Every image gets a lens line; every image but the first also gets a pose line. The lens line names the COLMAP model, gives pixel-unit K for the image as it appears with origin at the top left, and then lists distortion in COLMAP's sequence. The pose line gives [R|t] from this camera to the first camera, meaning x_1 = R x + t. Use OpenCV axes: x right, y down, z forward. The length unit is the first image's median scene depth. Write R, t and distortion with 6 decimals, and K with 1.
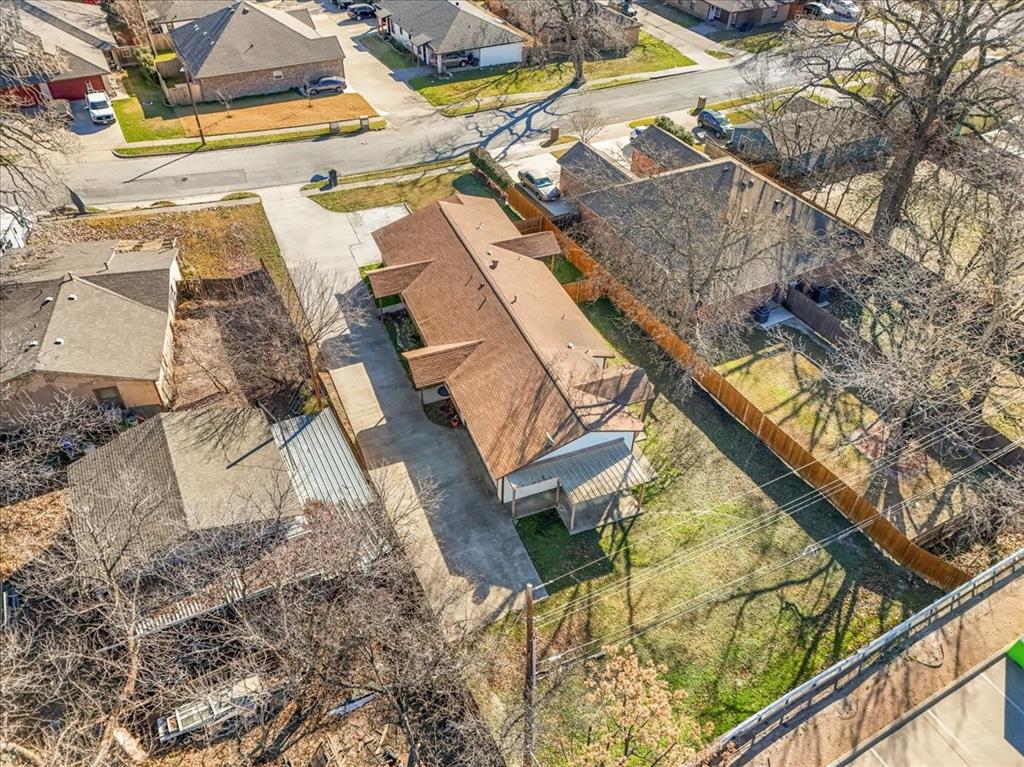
lens RADIAL K [[764.6, 0, 506.3], [0, 764.6, 375.4], [0, 0, 1]] dist [0.036569, -0.000893]
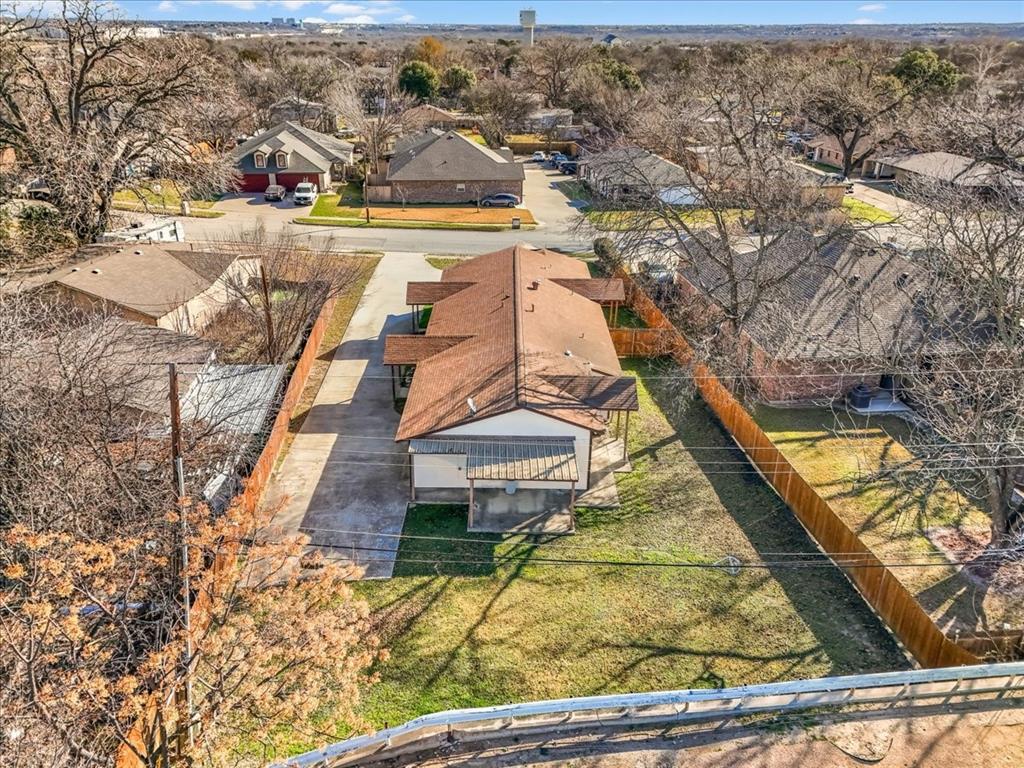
lens RADIAL K [[764.6, 0, 511.4], [0, 764.6, 382.0], [0, 0, 1]] dist [0.036569, -0.000893]
pose [[0.928681, 0.147477, -0.340298, 0.326942], [-0.241434, 0.936897, -0.252851, 0.225194], [0.281534, 0.316977, 0.905684, 0.243152]]
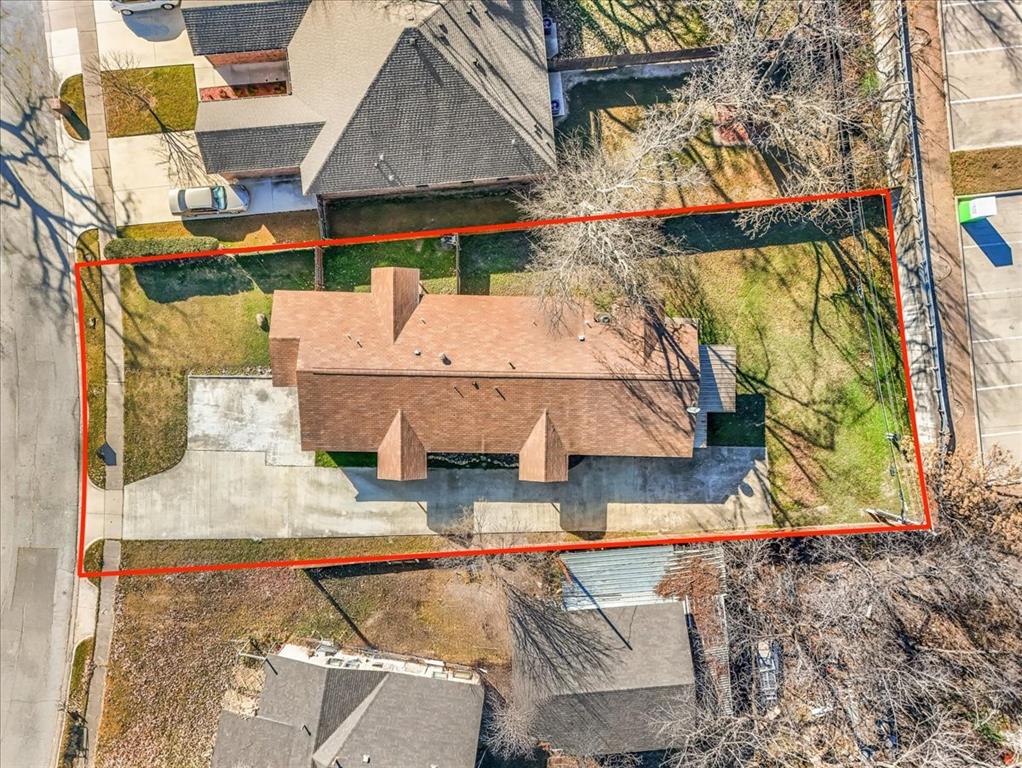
lens RADIAL K [[763.1, 0, 515.9], [0, 763.1, 394.2], [0, 0, 1]] dist [0.036569, -0.000893]
pose [[0.383989, -0.923161, -0.018077, -0.006297], [0.597988, 0.233720, 0.766671, -0.946497], [-0.703536, -0.305203, 0.641785, 0.357608]]
